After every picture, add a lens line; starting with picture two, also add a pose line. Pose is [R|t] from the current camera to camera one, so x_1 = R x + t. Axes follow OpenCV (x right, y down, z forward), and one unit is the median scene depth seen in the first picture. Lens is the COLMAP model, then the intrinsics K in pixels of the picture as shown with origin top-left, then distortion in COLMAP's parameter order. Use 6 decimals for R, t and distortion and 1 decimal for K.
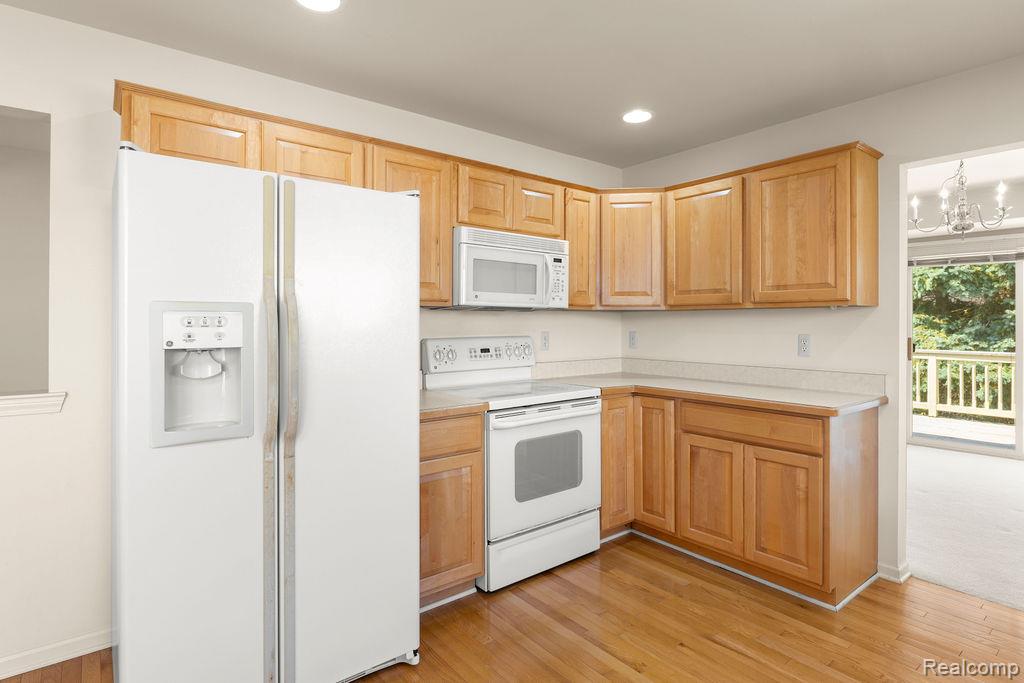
lens RADIAL K [[534.1, 0, 509.5], [0, 534.1, 322.5], [0, 0, 1]] dist [-0.008278, -0.000458]
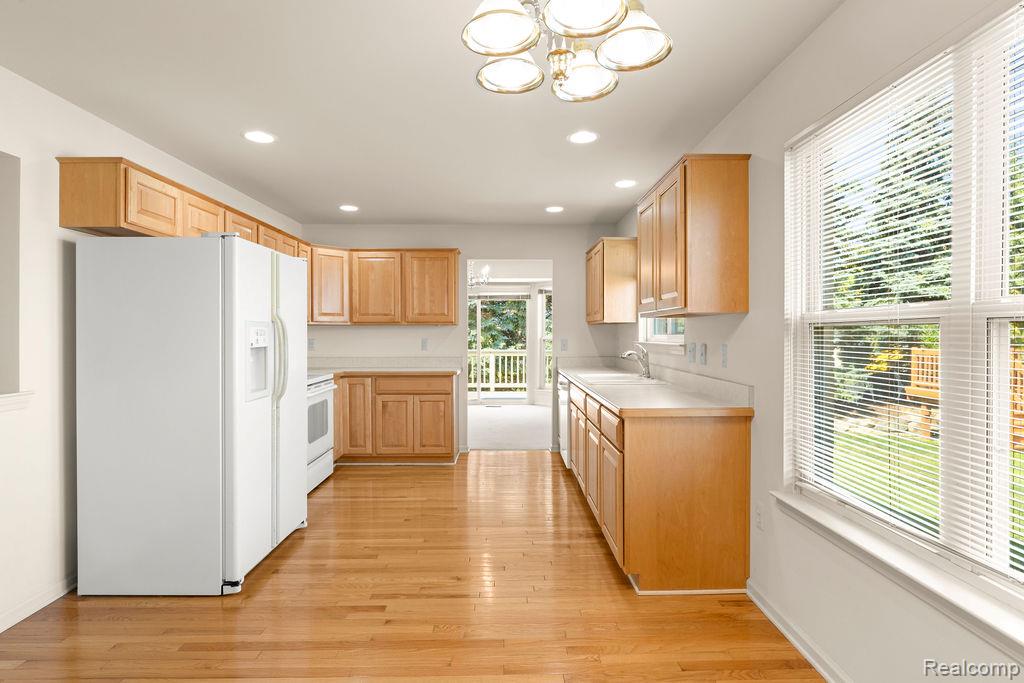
lens RADIAL K [[529.8, 0, 512.6], [0, 529.8, 334.0], [0, 0, 1]] dist [-0.004189, -0.000734]
pose [[0.606998, -0.003512, 0.794696, -0.778079], [0.001581, 0.999994, 0.003212, -0.000023], [-0.794702, -0.000693, 0.606999, -0.409714]]
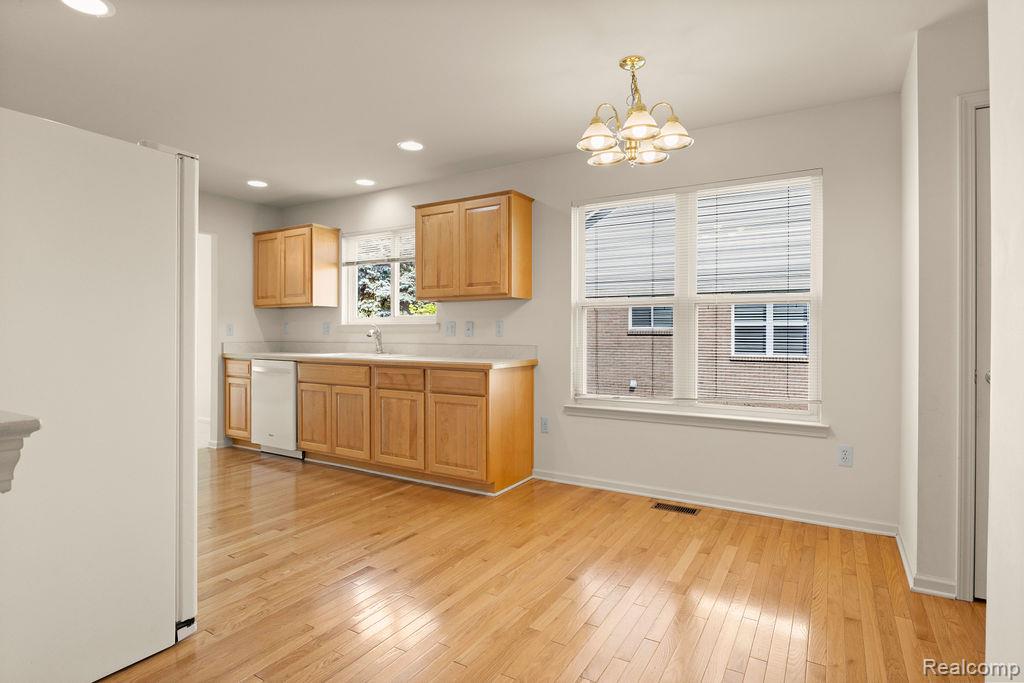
lens RADIAL K [[529.8, 0, 512.6], [0, 529.8, 334.0], [0, 0, 1]] dist [-0.004189, -0.000734]
pose [[-0.348685, -0.003055, 0.937235, -1.122004], [-0.001843, 0.999995, 0.002574, 0.055538], [-0.937238, -0.000830, -0.348689, 0.349111]]
